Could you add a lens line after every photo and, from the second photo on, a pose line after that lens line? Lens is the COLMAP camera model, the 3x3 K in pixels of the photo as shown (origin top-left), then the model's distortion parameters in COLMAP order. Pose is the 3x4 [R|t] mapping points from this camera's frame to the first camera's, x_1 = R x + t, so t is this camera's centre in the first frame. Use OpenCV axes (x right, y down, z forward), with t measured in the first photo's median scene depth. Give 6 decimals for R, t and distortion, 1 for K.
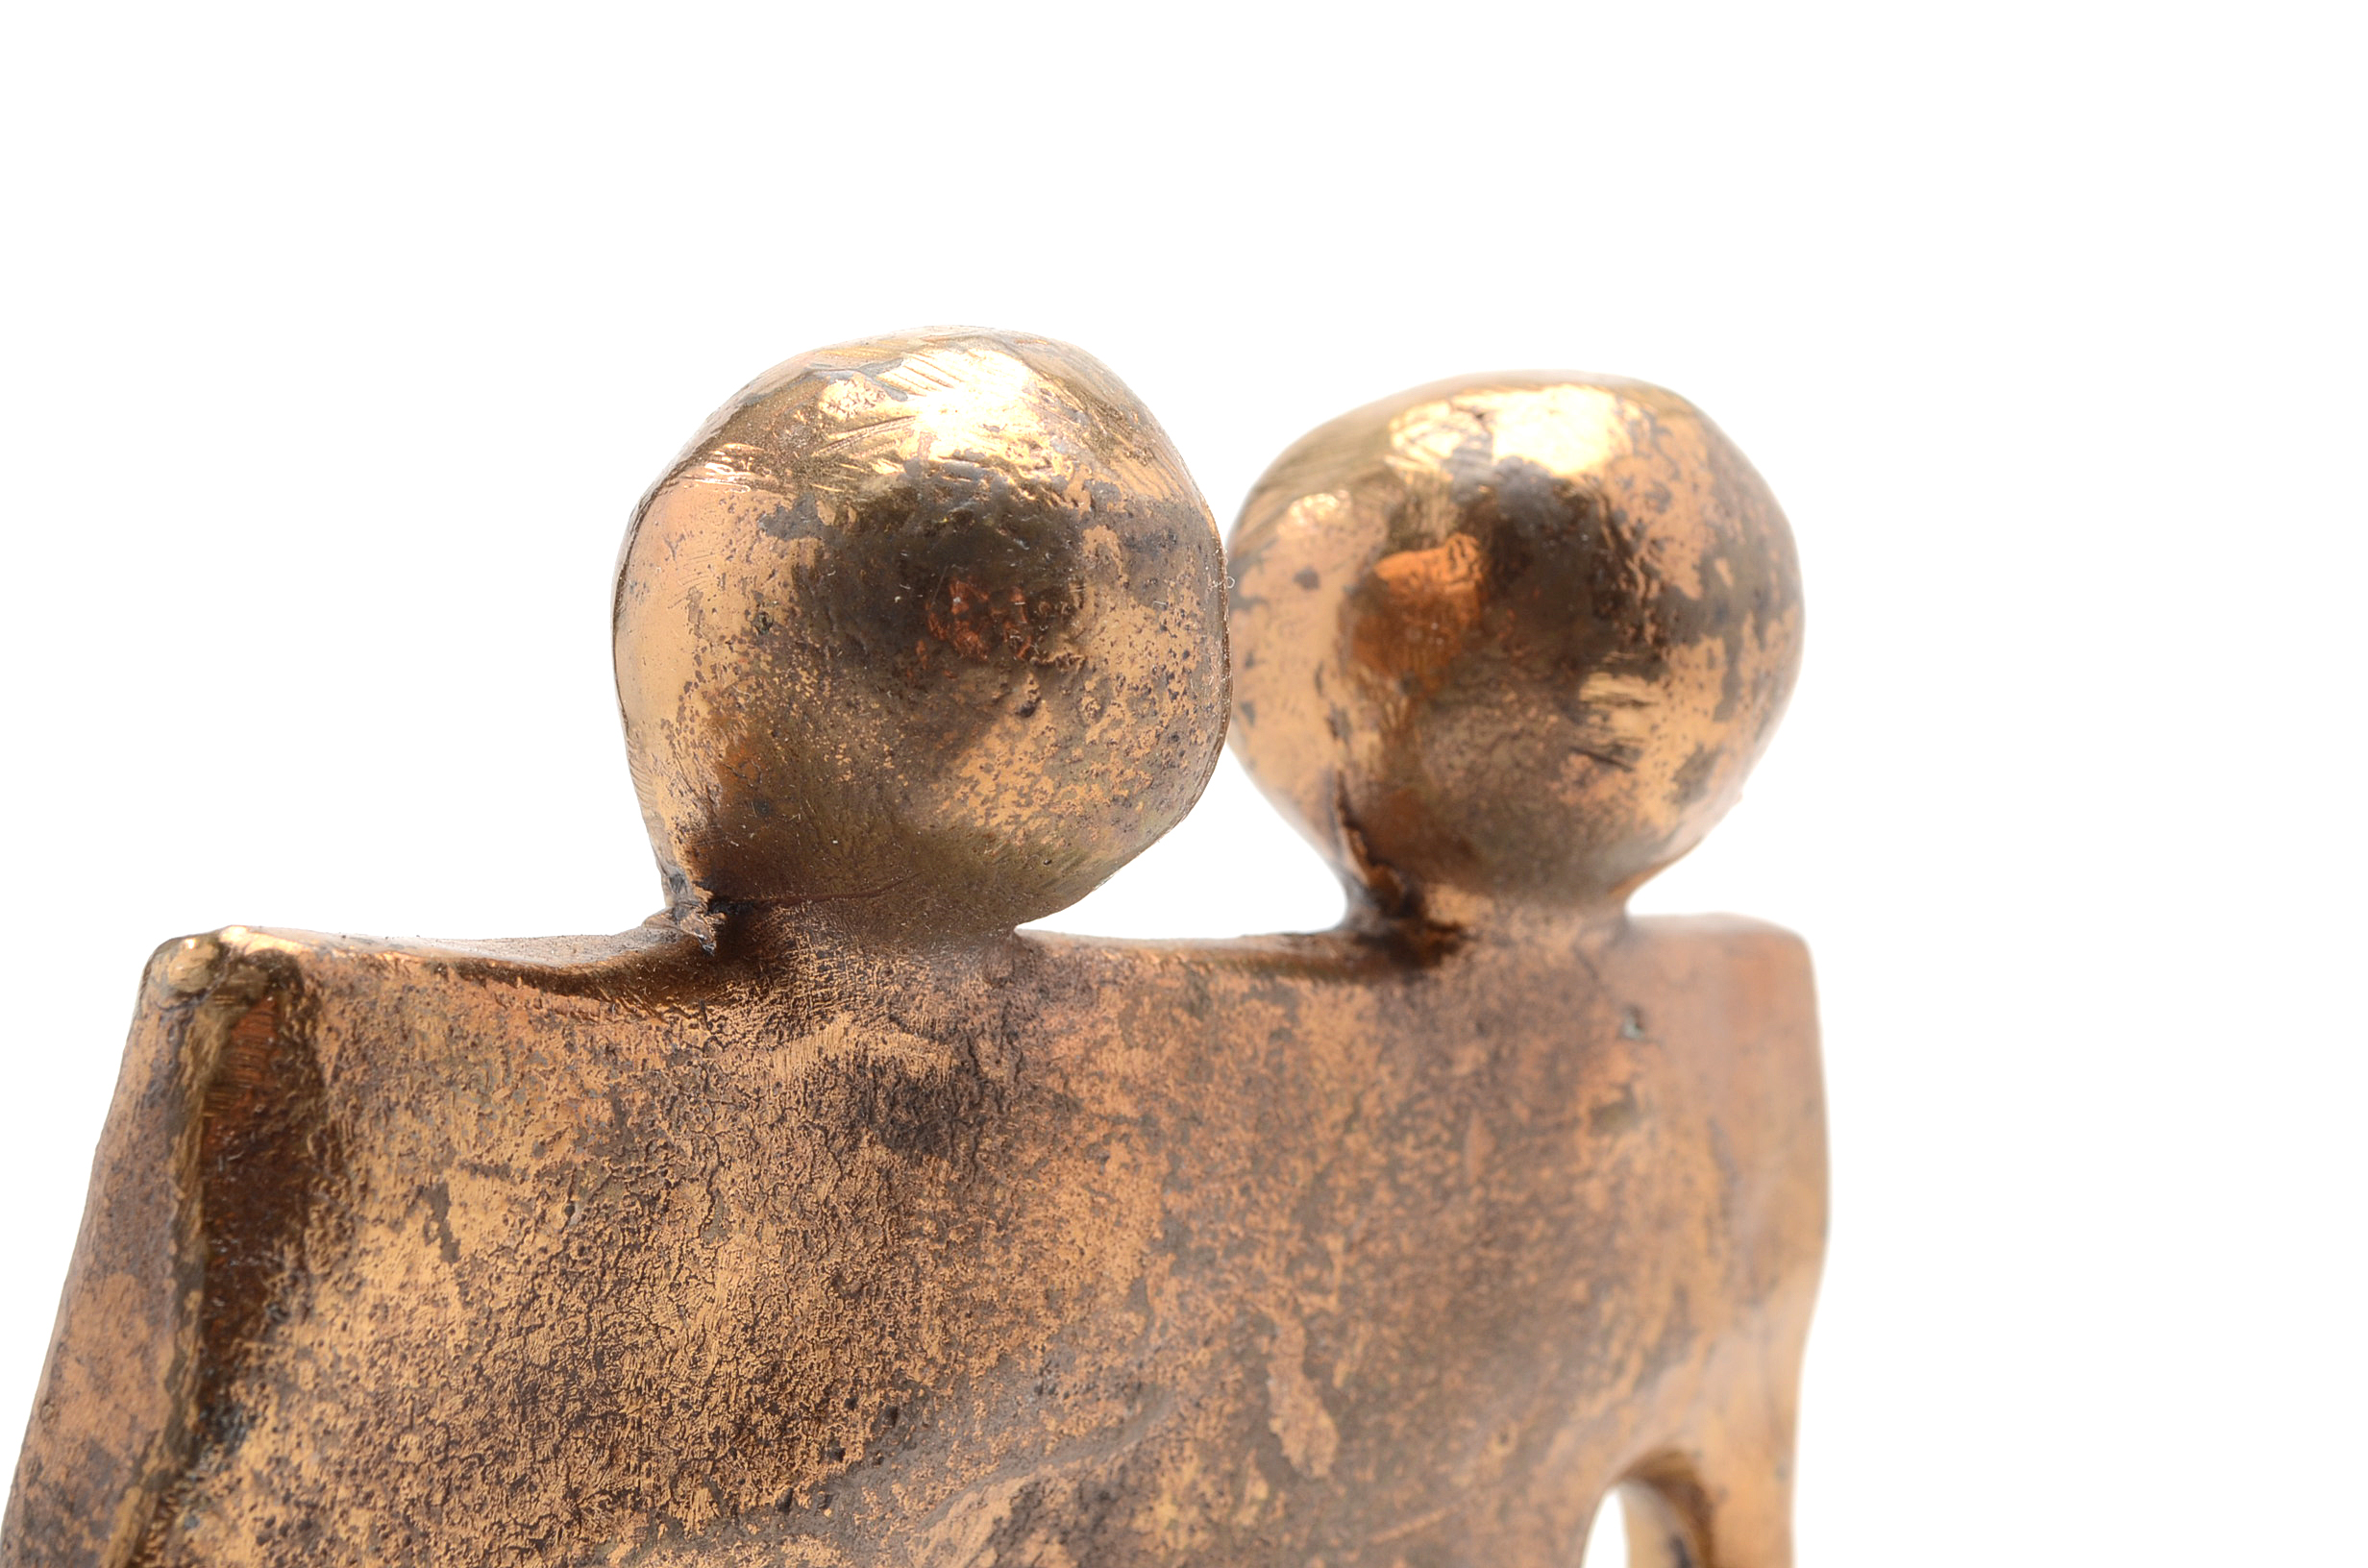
lens RADIAL K [[5185.1, 0, 1184.4], [0, 5185.1, 785.6], [0, 0, 1]] dist [0.031082, 0.000000]
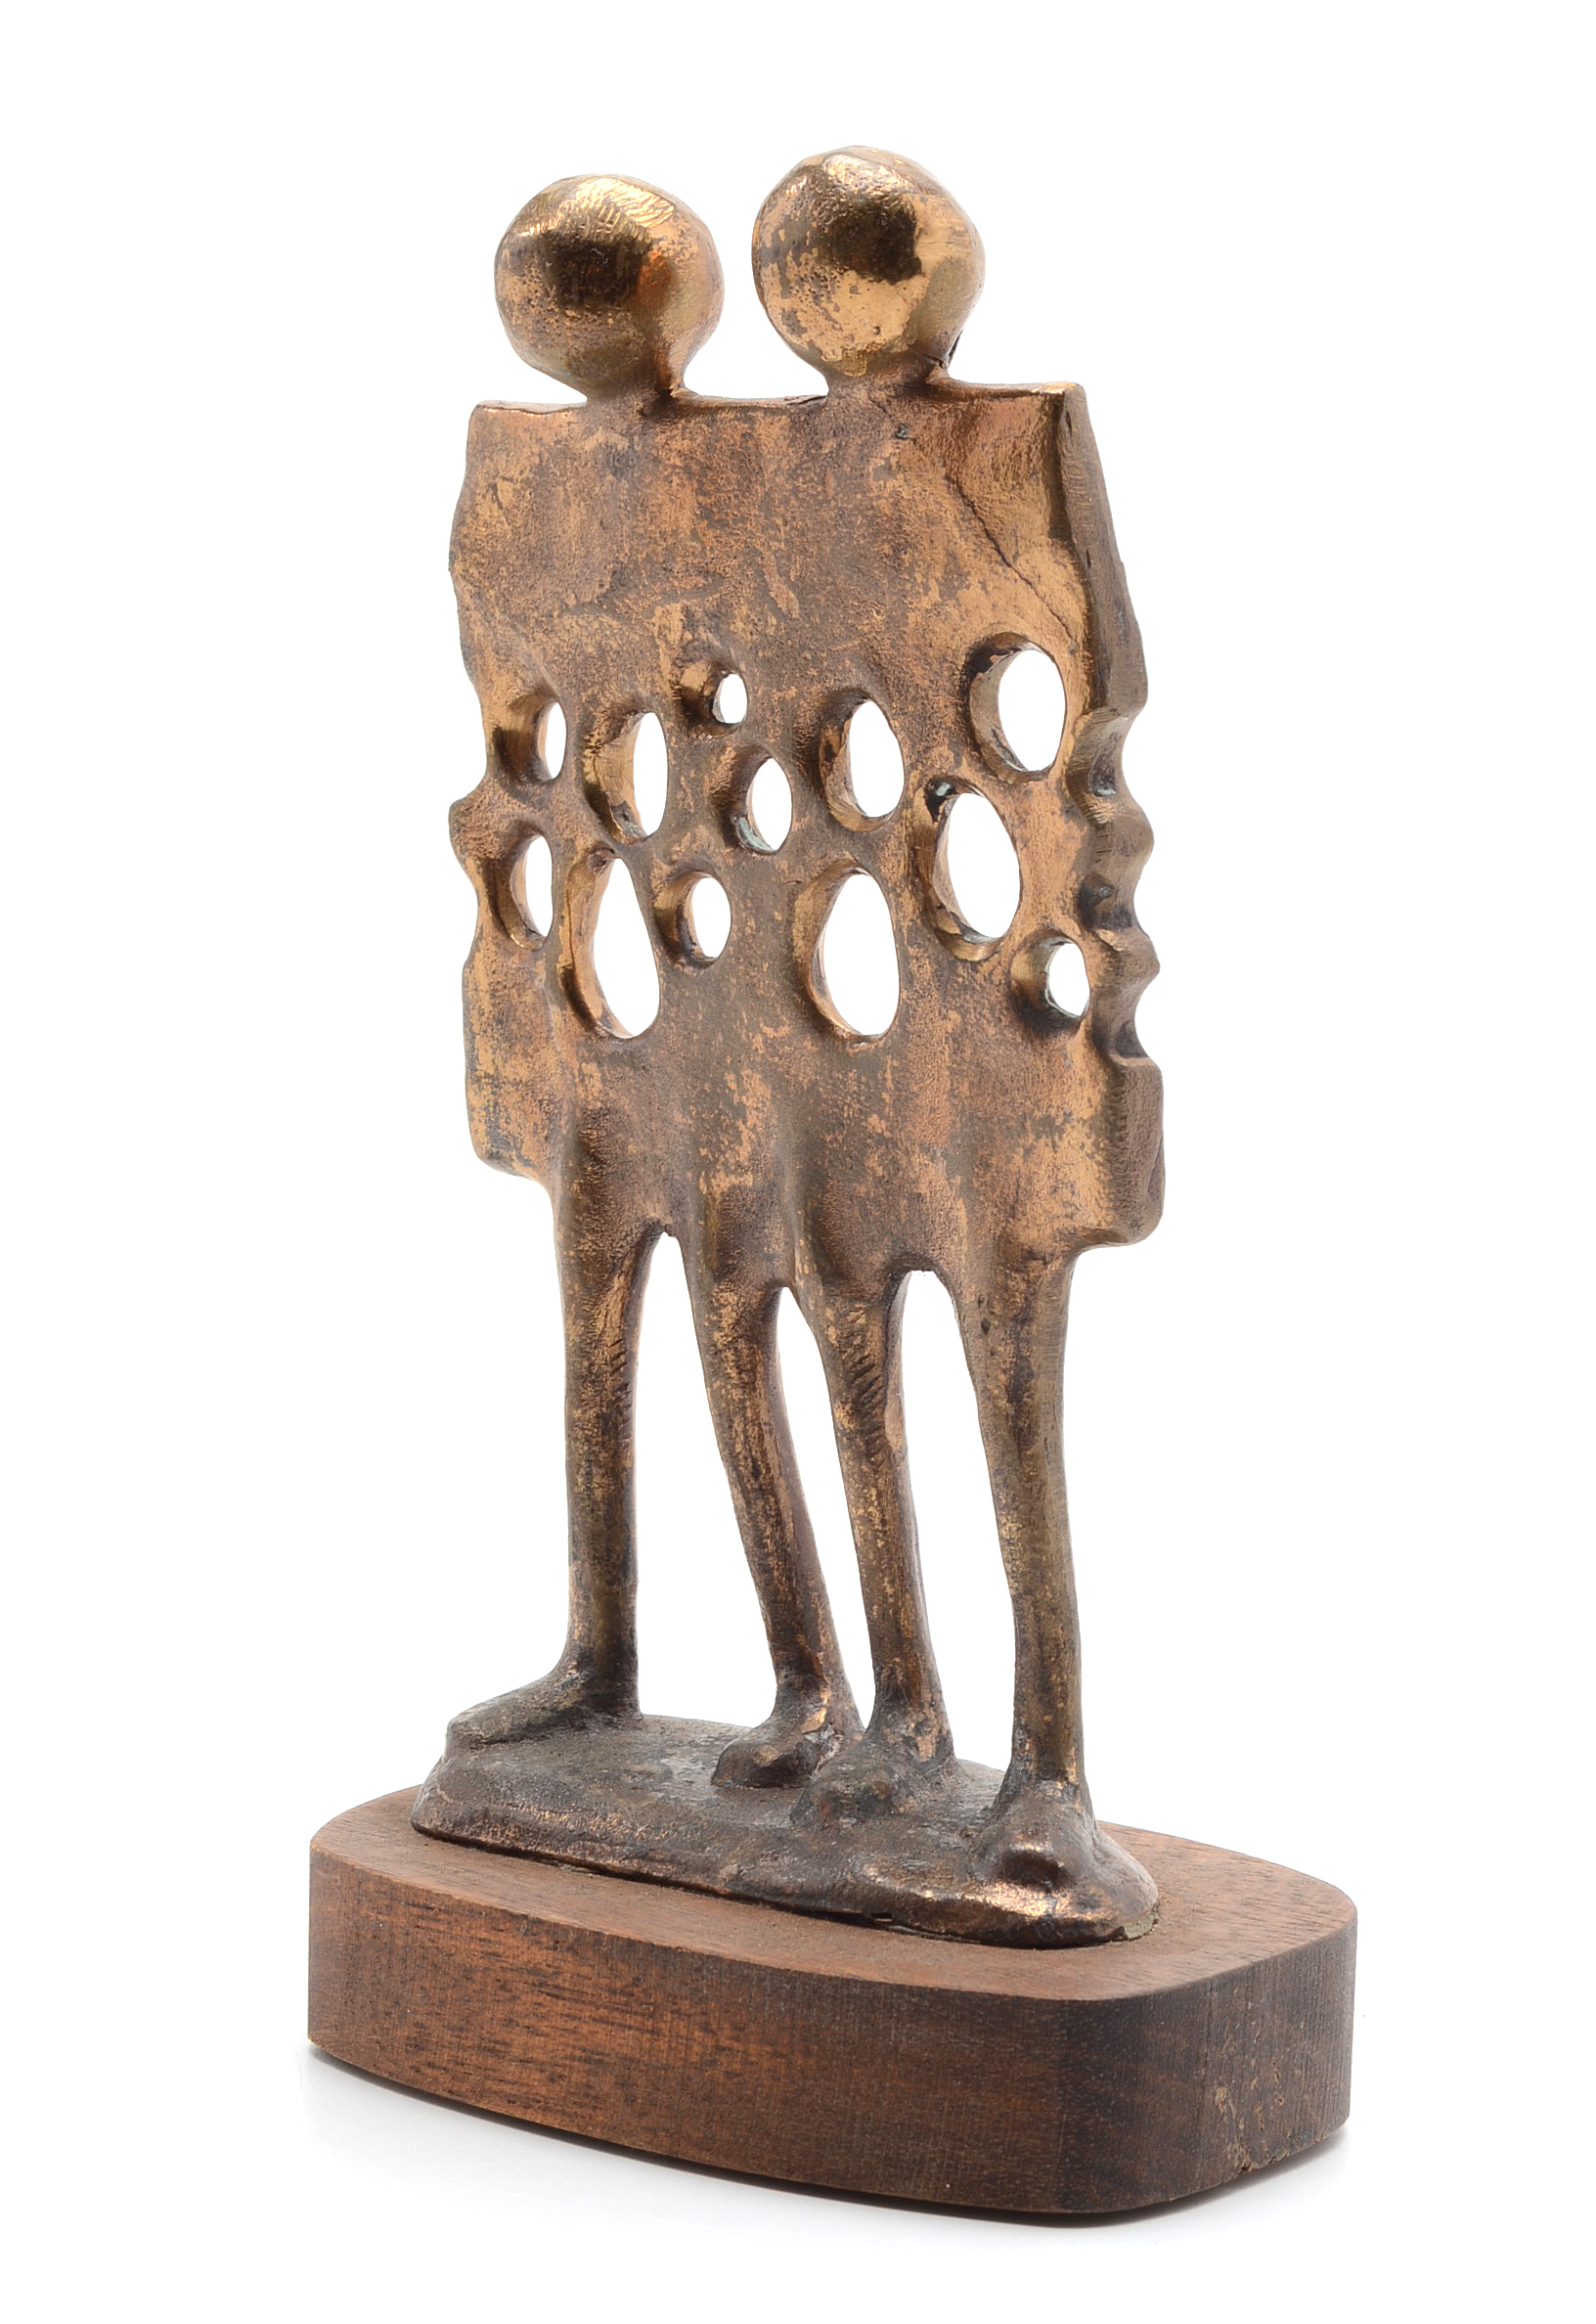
lens RADIAL K [[5199.4, 0, 779.9], [0, 5199.4, 1108.4], [0, 0, 1]] dist [0.030994, 0.000000]
pose [[0.017574, 0.099886, -0.994844, 2.648390], [0.010698, 0.994922, 0.100083, 0.124757], [0.999788, -0.012402, 0.016417, 1.006330]]
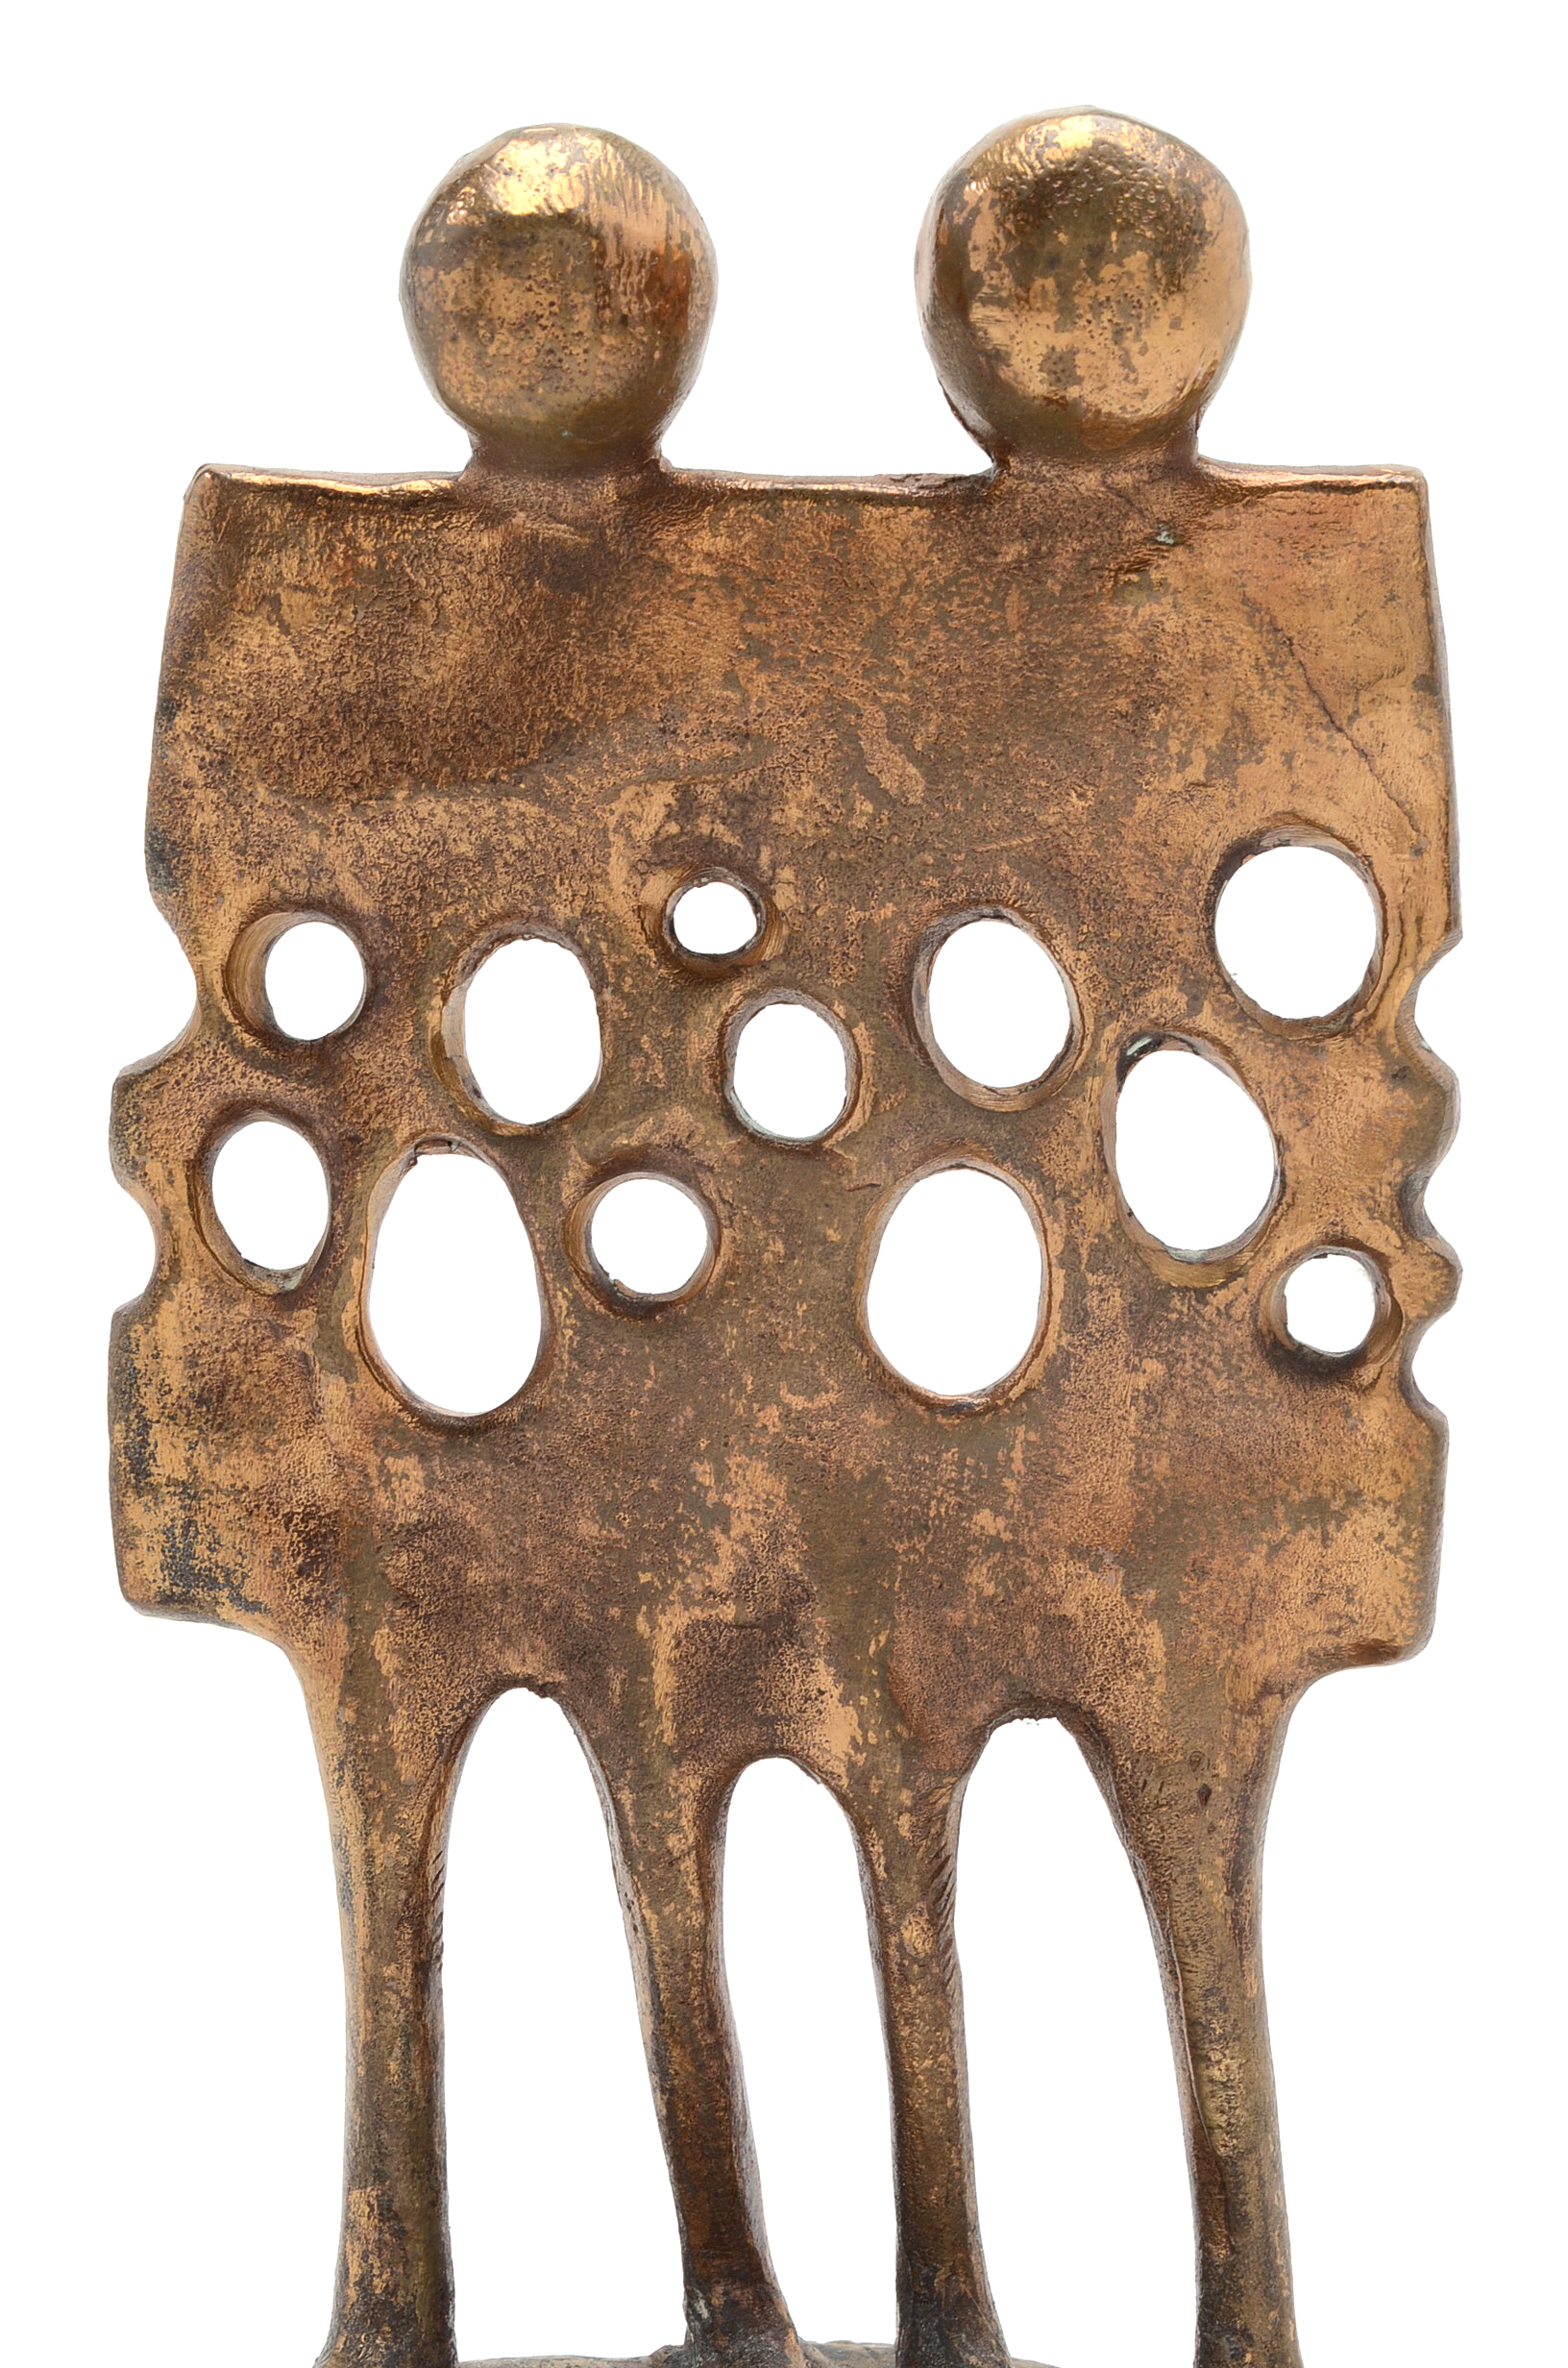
lens RADIAL K [[4418.7, 0, 784.2], [0, 4418.7, 1178.6], [0, 0, 1]] dist [0.009986, 0.000000]
pose [[0.609646, 0.107991, -0.785284, 1.194257], [0.007303, 0.989869, 0.141794, 0.053964], [0.792640, -0.092179, 0.602681, 0.107533]]
